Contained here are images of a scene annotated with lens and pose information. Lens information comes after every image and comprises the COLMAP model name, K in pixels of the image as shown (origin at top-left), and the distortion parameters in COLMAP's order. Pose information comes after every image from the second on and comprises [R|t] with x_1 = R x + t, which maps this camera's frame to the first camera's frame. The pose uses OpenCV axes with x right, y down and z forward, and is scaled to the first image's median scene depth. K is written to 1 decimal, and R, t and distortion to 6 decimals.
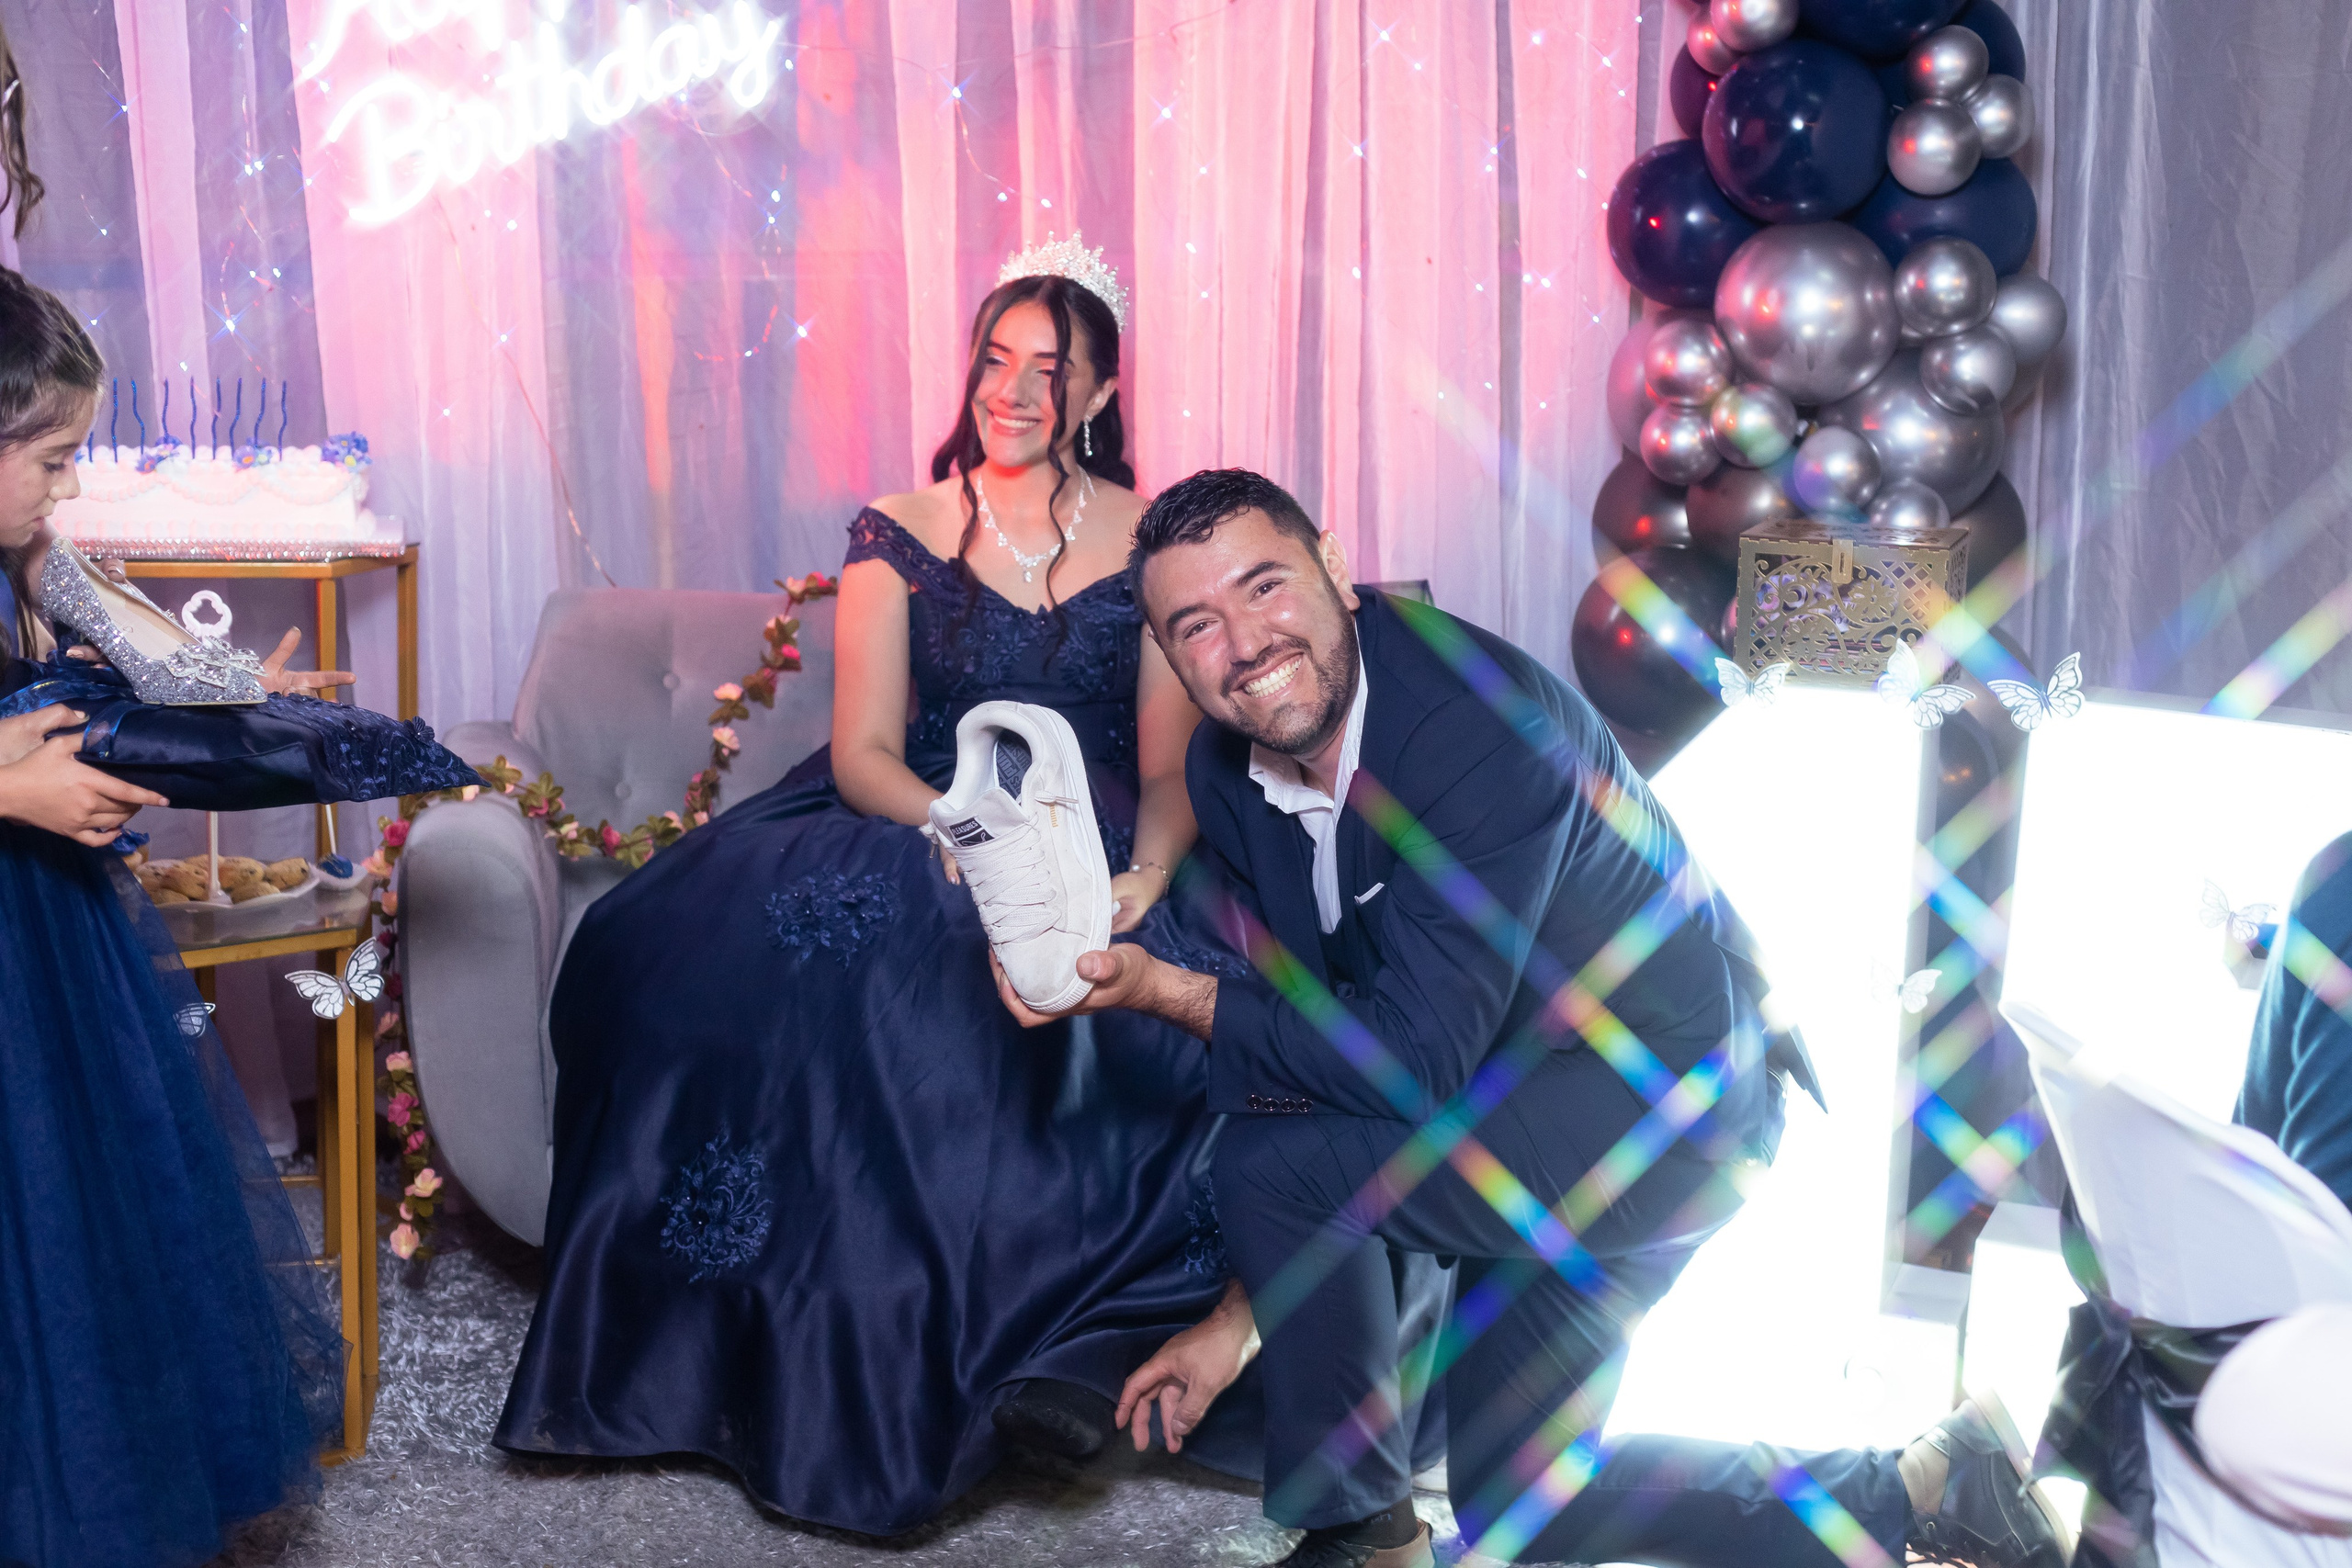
lens RADIAL K [[3385.1, 0, 1221.2], [0, 3385.1, 760.4], [0, 0, 1]] dist [-0.009025, 0.000000]
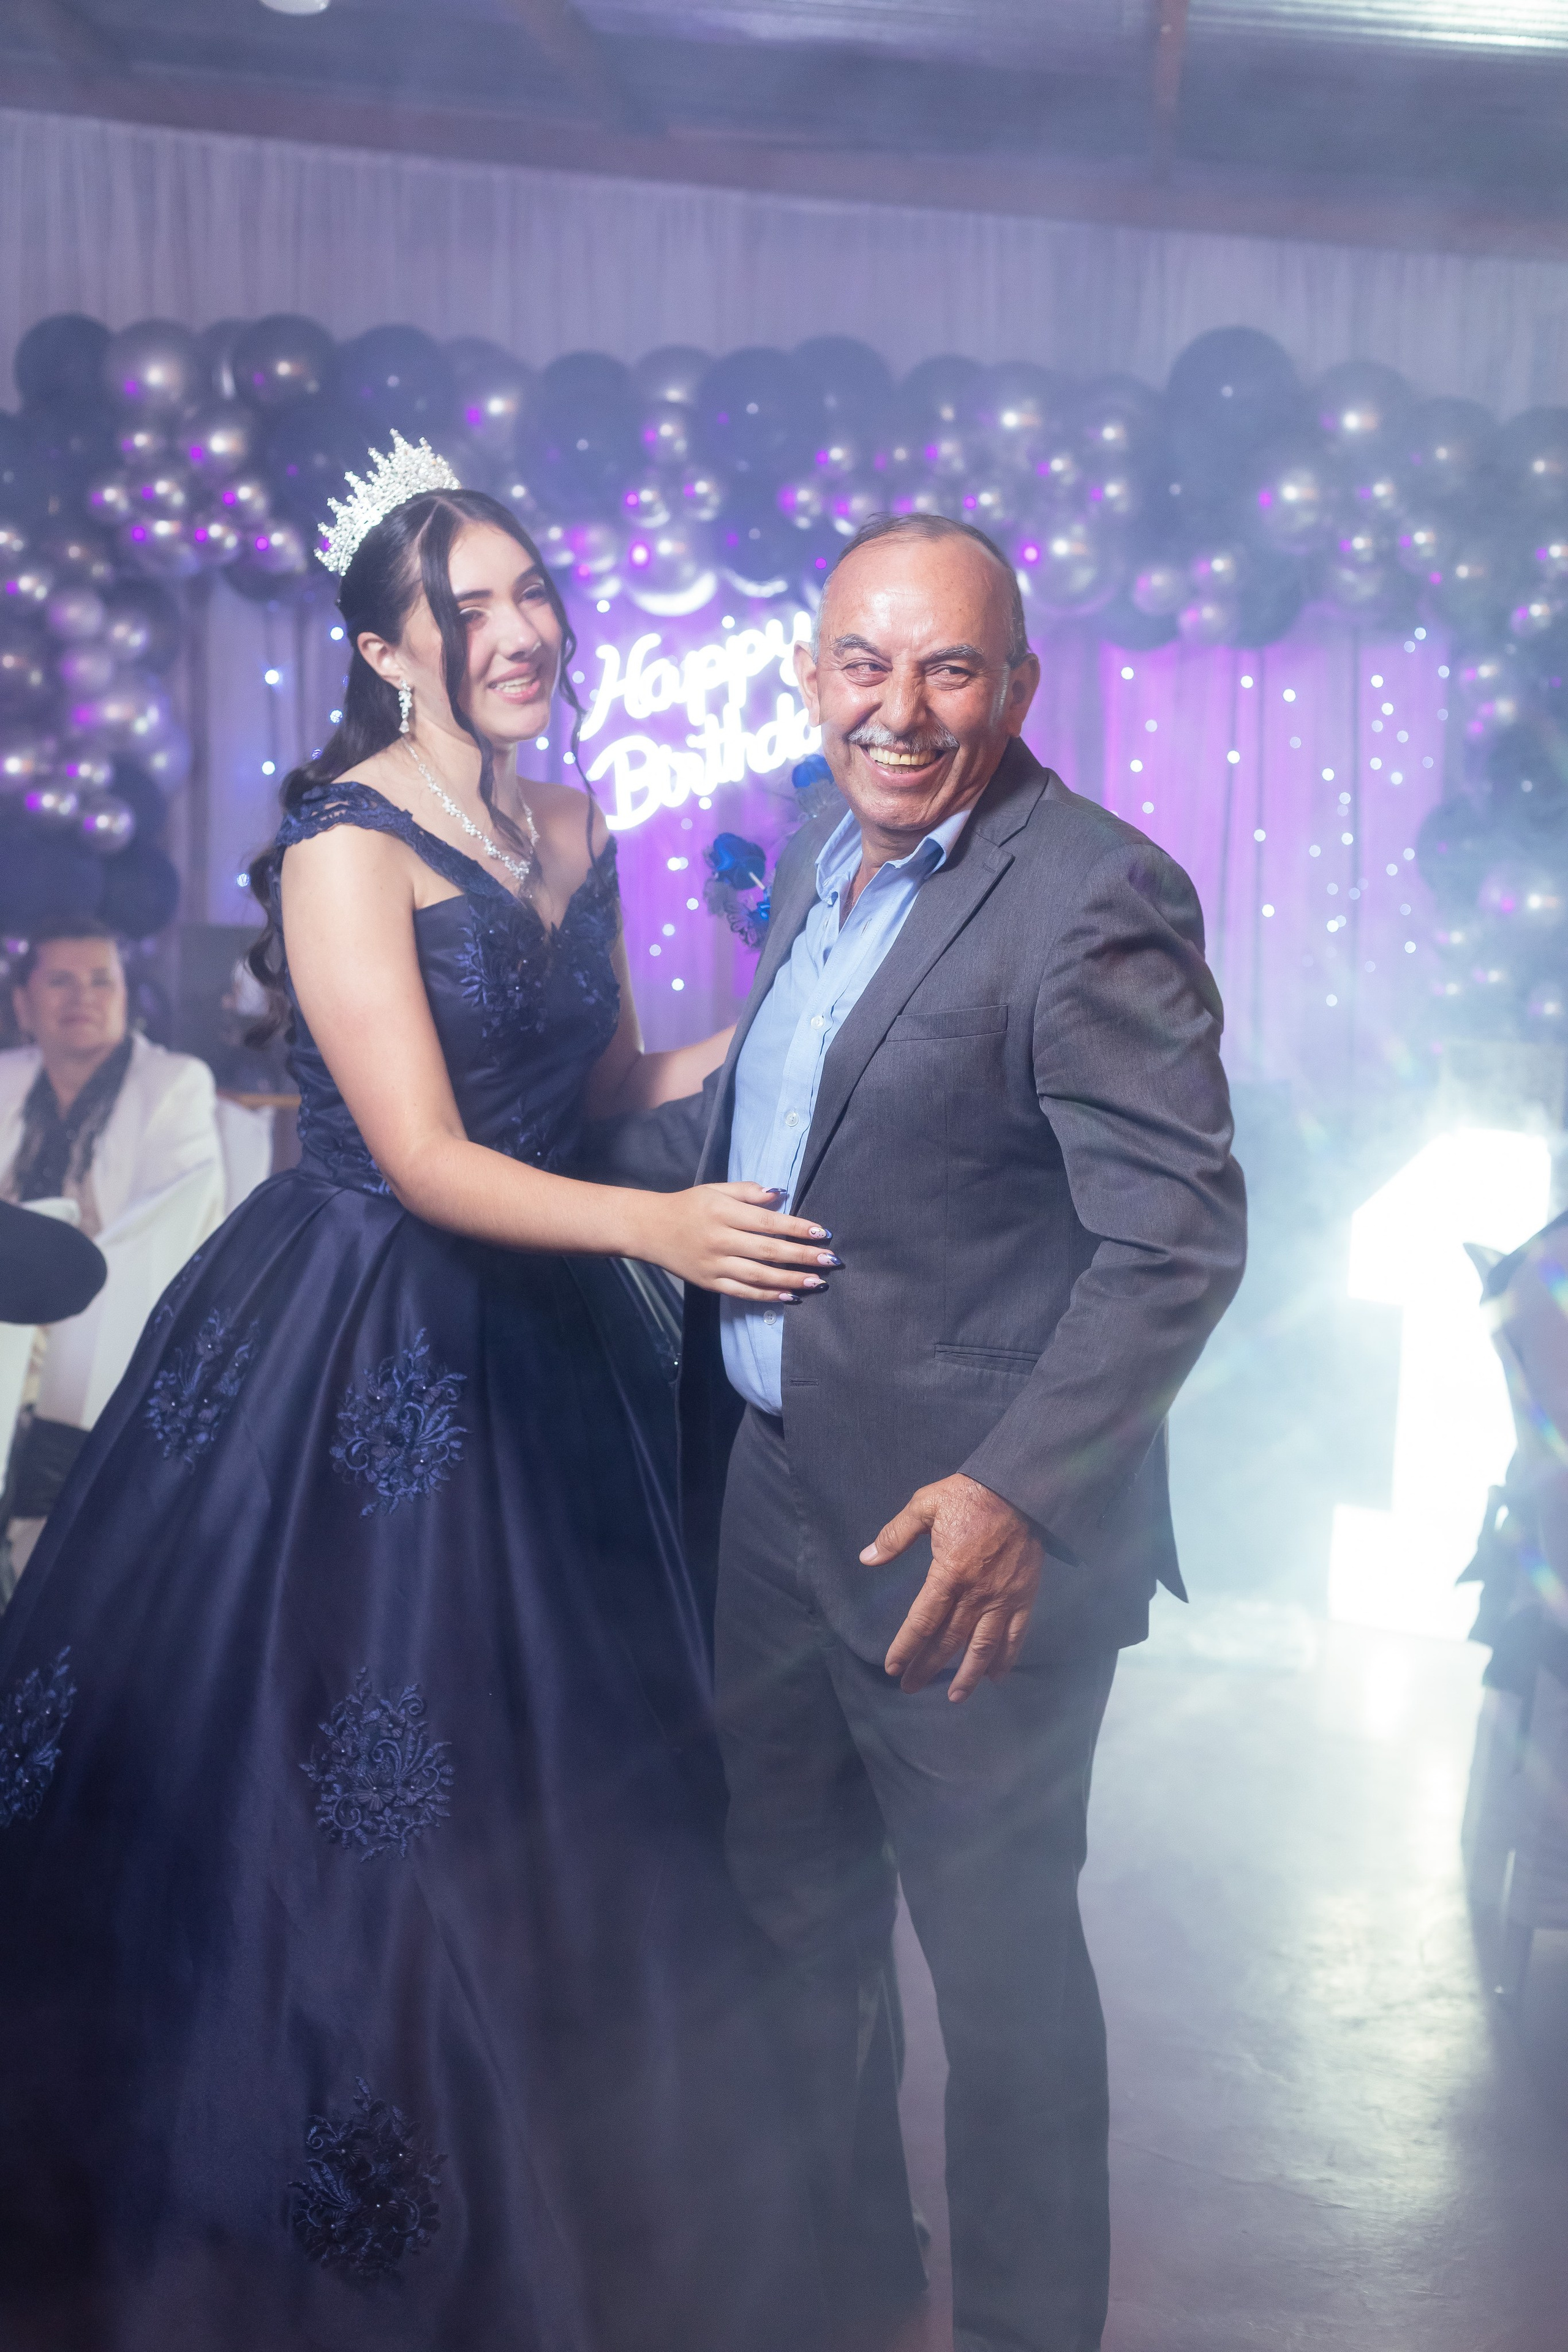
lens RADIAL K [[3385.4, 0, 787.0], [0, 3385.4, 1166.5], [0, 0, 1]] dist [-0.009025, 0.000000]
pose [[0.984840, 0.038050, -0.169241, 0.103653], [-0.050364, 0.996340, -0.069072, 0.105633], [0.165993, 0.076548, 0.983151, -0.542377]]
